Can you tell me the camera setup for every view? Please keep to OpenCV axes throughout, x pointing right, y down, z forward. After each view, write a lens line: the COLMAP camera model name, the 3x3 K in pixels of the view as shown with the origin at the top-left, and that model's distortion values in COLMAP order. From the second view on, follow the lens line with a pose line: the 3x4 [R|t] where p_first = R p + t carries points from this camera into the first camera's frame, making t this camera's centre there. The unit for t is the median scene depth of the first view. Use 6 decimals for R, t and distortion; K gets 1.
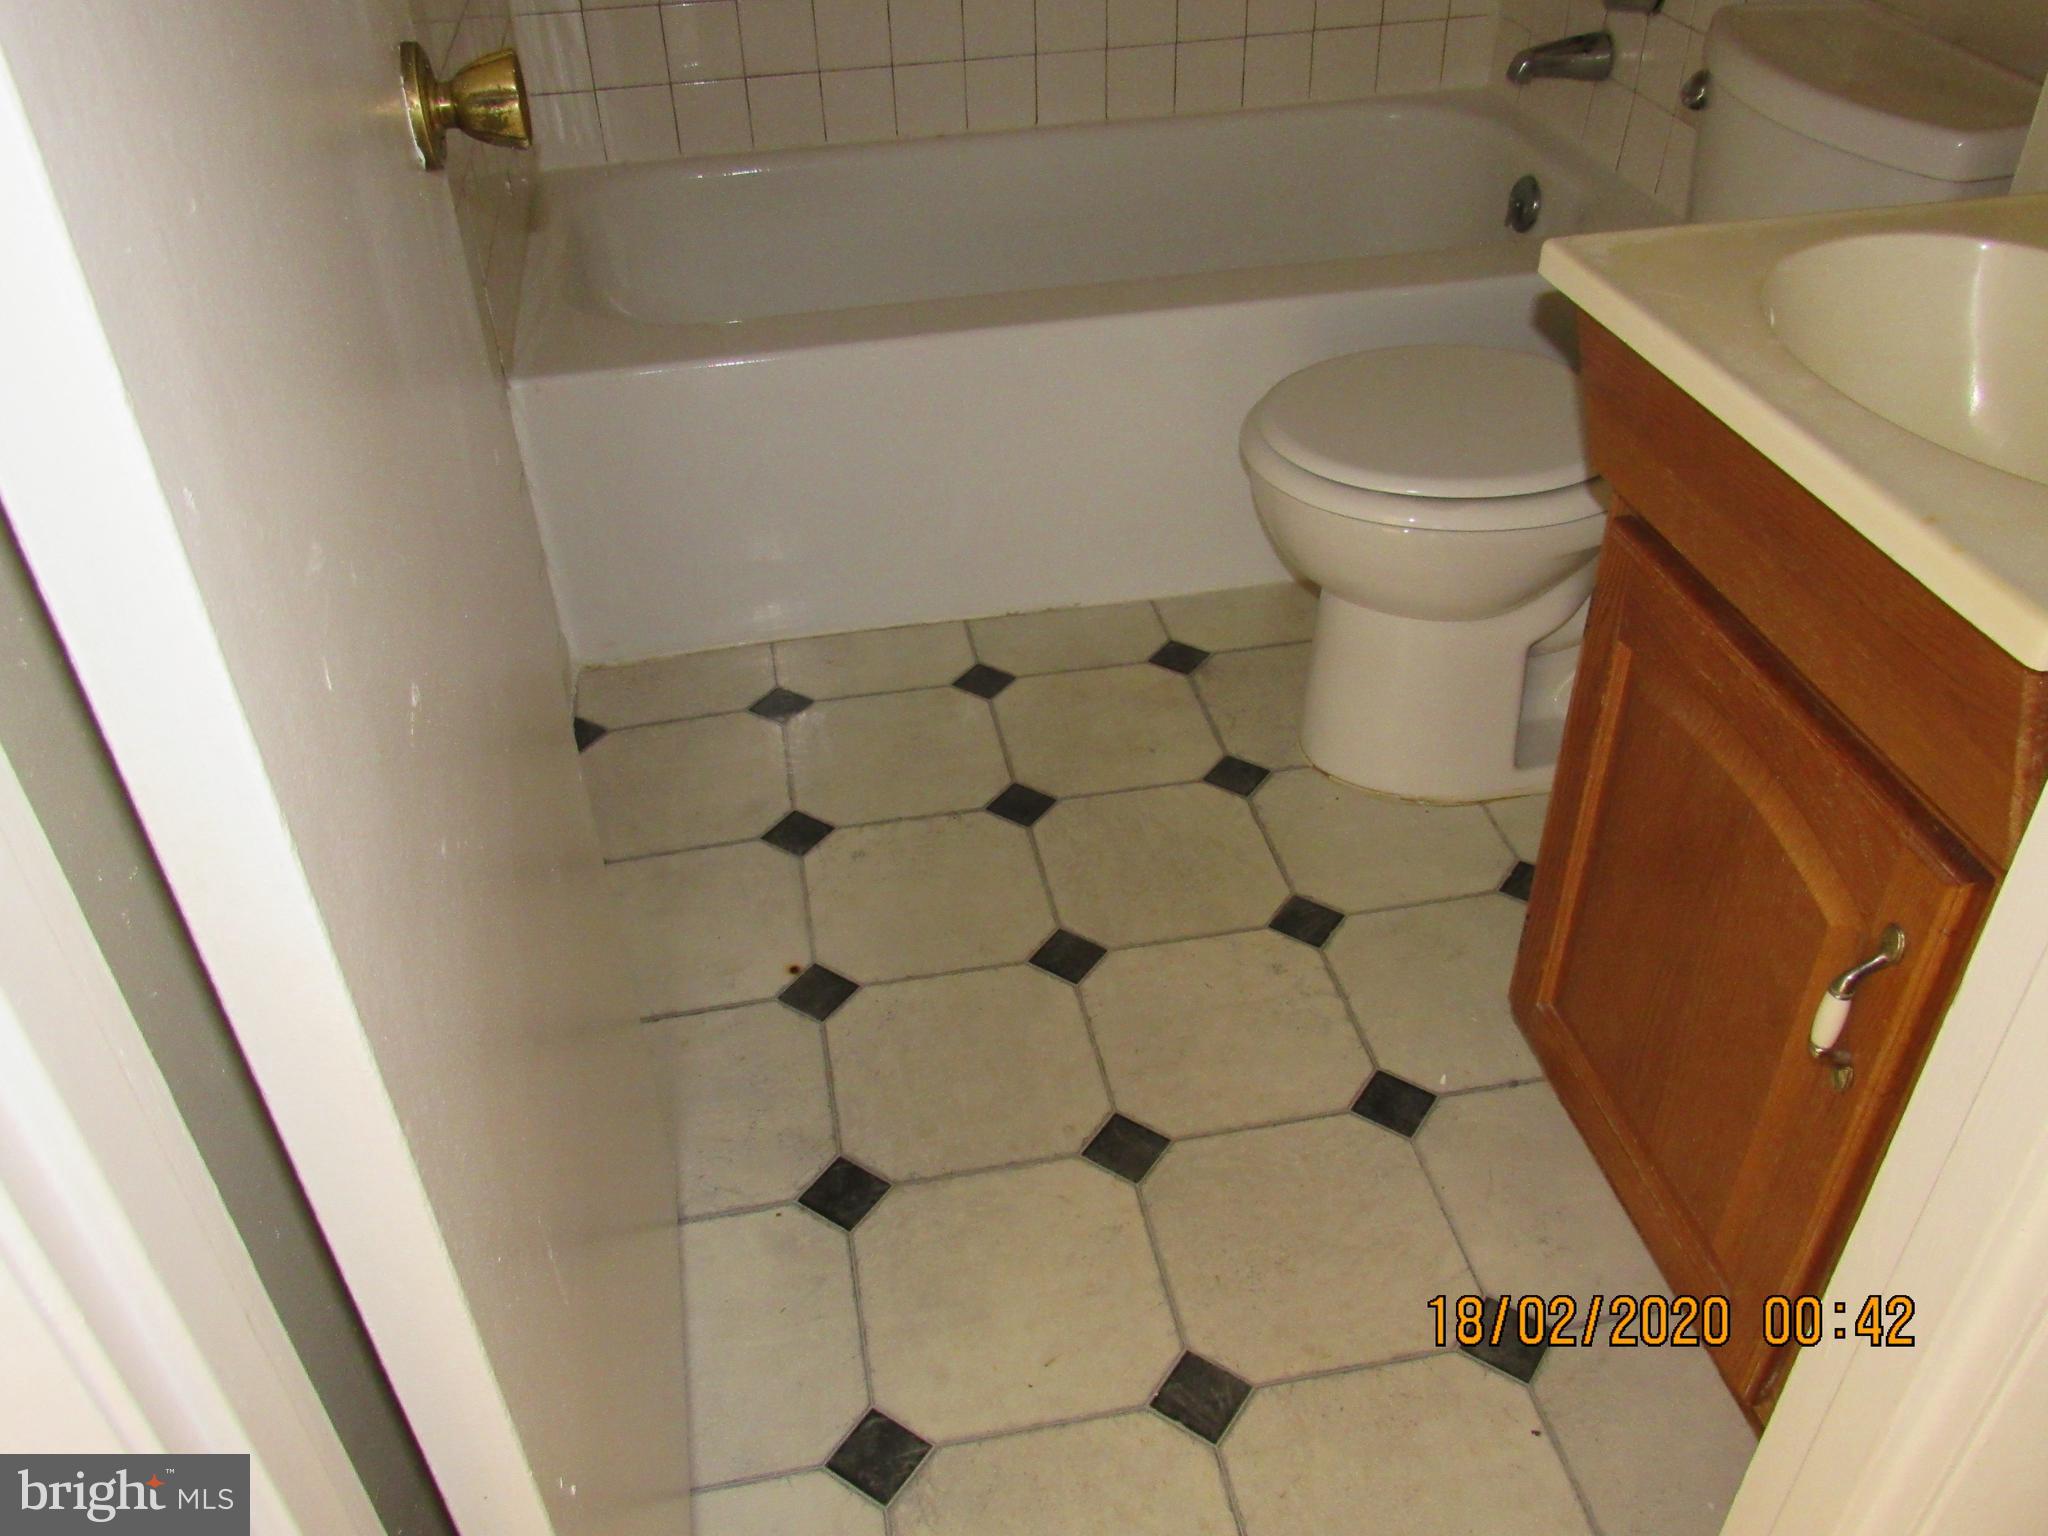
lens RADIAL K [[1653.8, 0, 1023.2], [0, 1653.8, 764.8], [0, 0, 1]] dist [-0.037958, 0.009075]
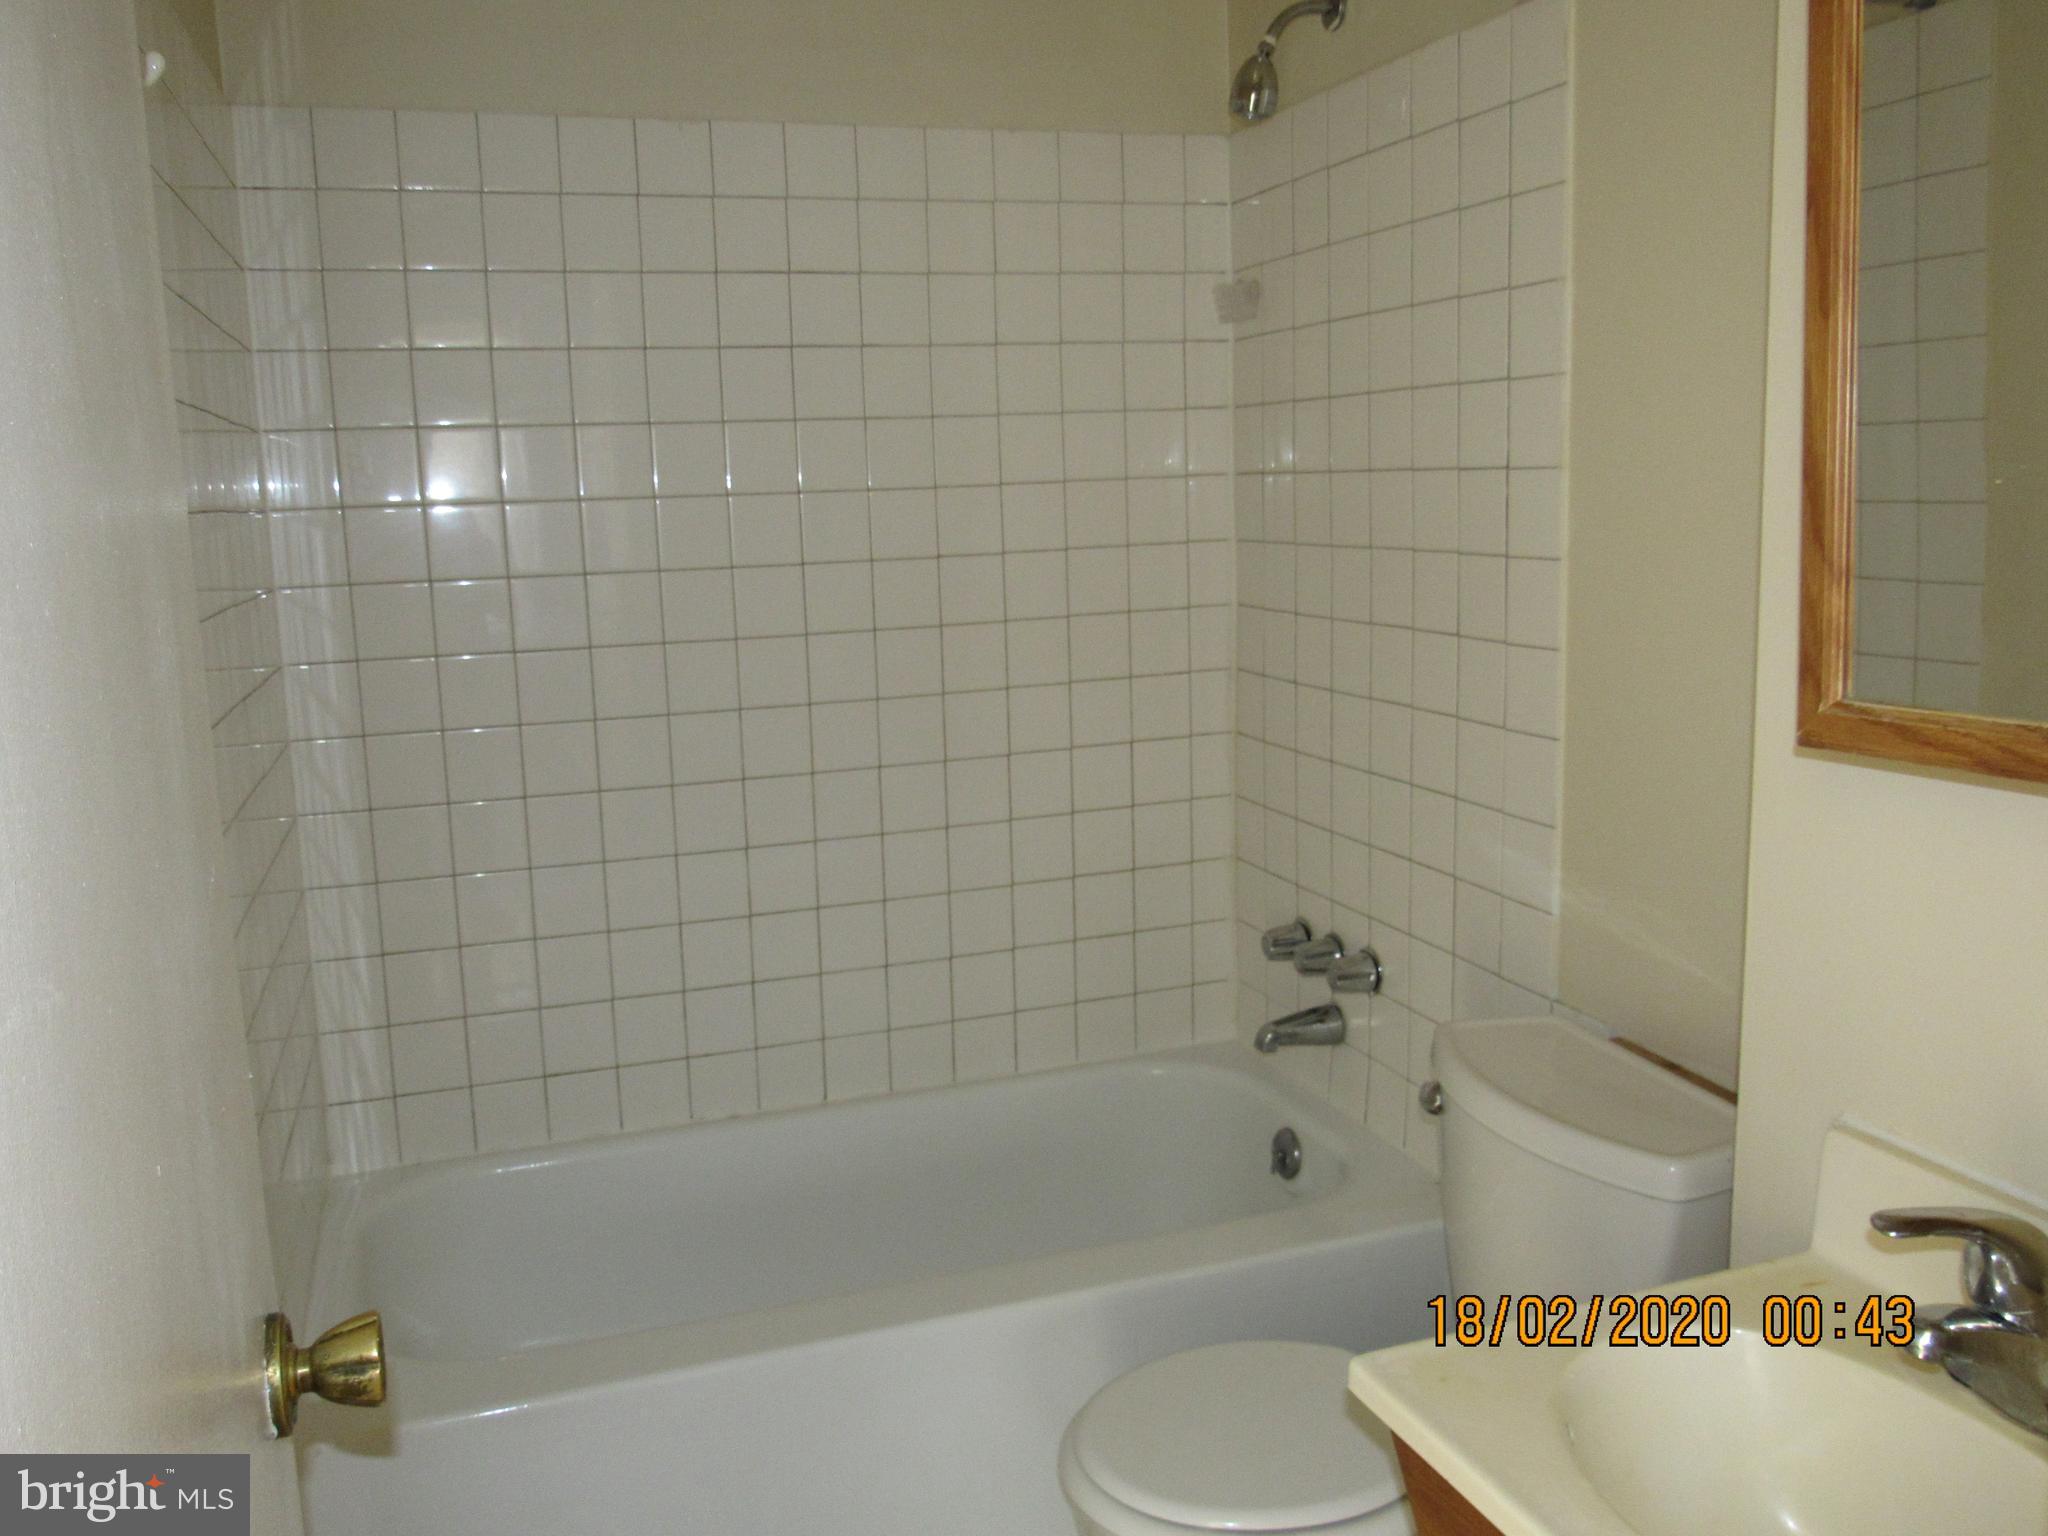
lens RADIAL K [[1651.0, 0, 1016.2], [0, 1651.0, 768.6], [0, 0, 1]] dist [-0.036960, 0.006159]
pose [[0.989199, -0.023713, 0.144646, -0.027650], [0.088652, 0.882663, -0.461570, -0.116856], [-0.116729, 0.469408, 0.875232, -0.057525]]
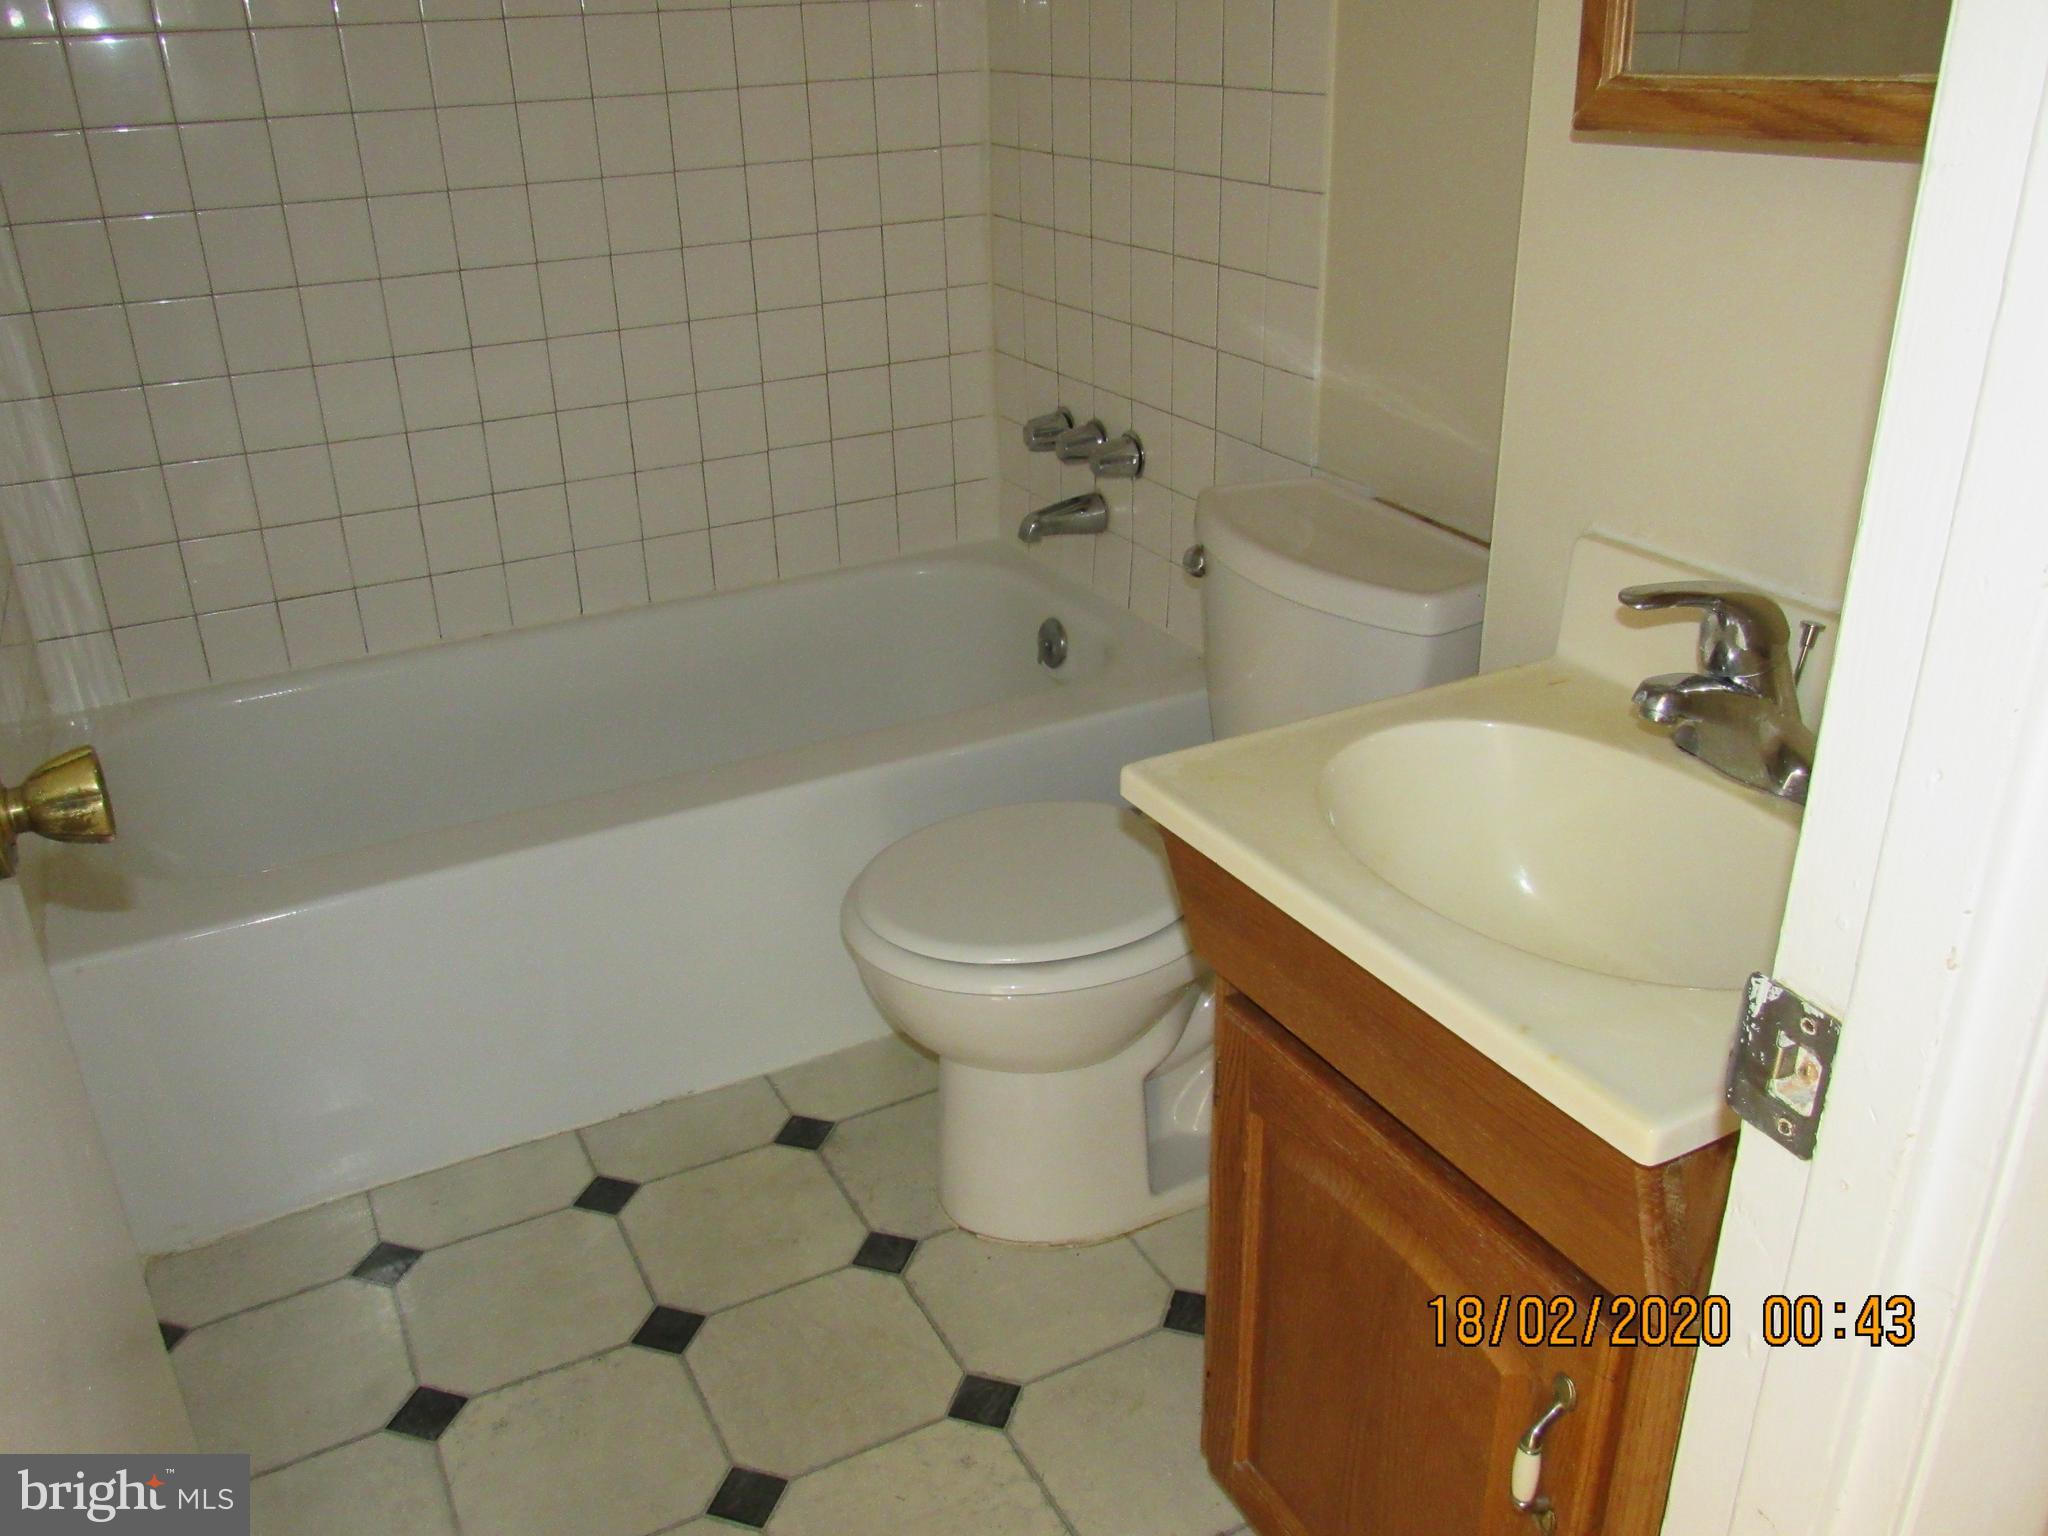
lens RADIAL K [[1656.8, 0, 1014.3], [0, 1656.8, 765.3], [0, 0, 1]] dist [-0.035977, 0.007662]
pose [[0.956969, -0.117752, 0.265227, -0.026400], [0.173339, 0.964954, -0.197021, -0.074094], [-0.232732, 0.234517, 0.943842, -0.013017]]
